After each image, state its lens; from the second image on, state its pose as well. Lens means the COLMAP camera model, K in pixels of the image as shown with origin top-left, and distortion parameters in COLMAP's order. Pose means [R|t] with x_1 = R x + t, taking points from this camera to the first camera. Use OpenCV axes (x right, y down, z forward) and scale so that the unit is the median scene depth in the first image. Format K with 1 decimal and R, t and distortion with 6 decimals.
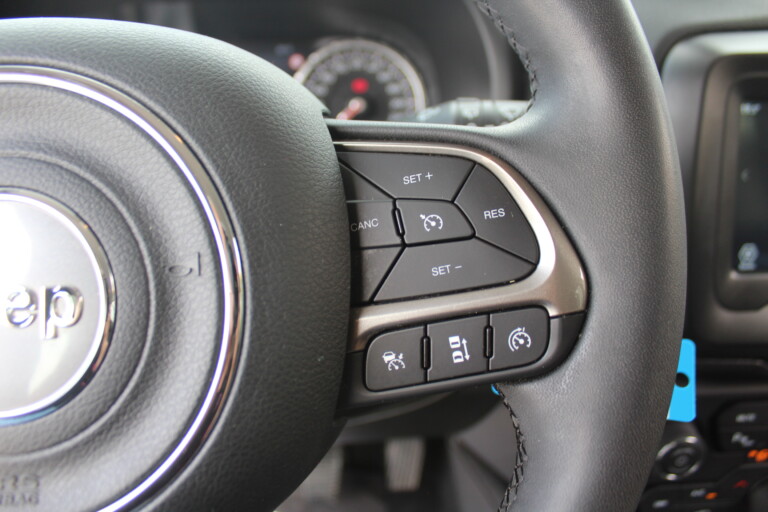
lens RADIAL K [[639.6, 0, 385.7], [0, 639.6, 258.5], [0, 0, 1]] dist [-0.159668, 0.131593]
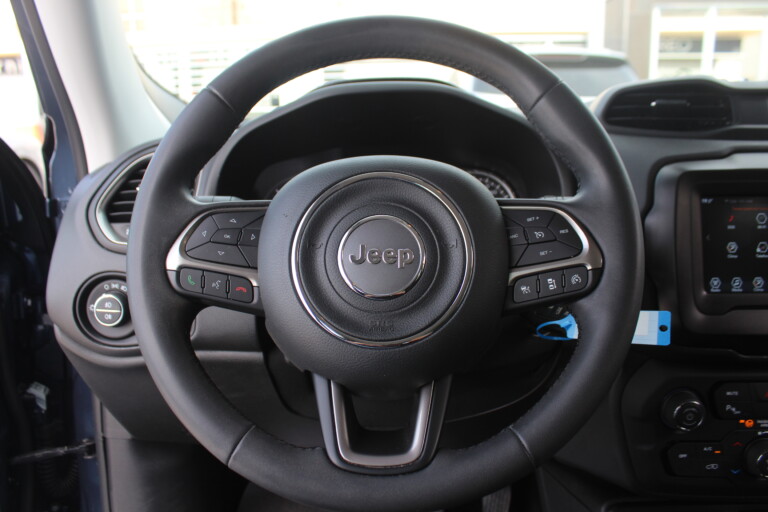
lens RADIAL K [[639.6, 0, 381.4], [0, 639.6, 253.8], [0, 0, 1]] dist [-0.159668, 0.131593]
pose [[0.993154, -0.000633, -0.116814, -0.255096], [-0.024143, 0.977283, -0.210558, 0.557096], [0.114293, 0.211937, 0.970577, -1.487226]]
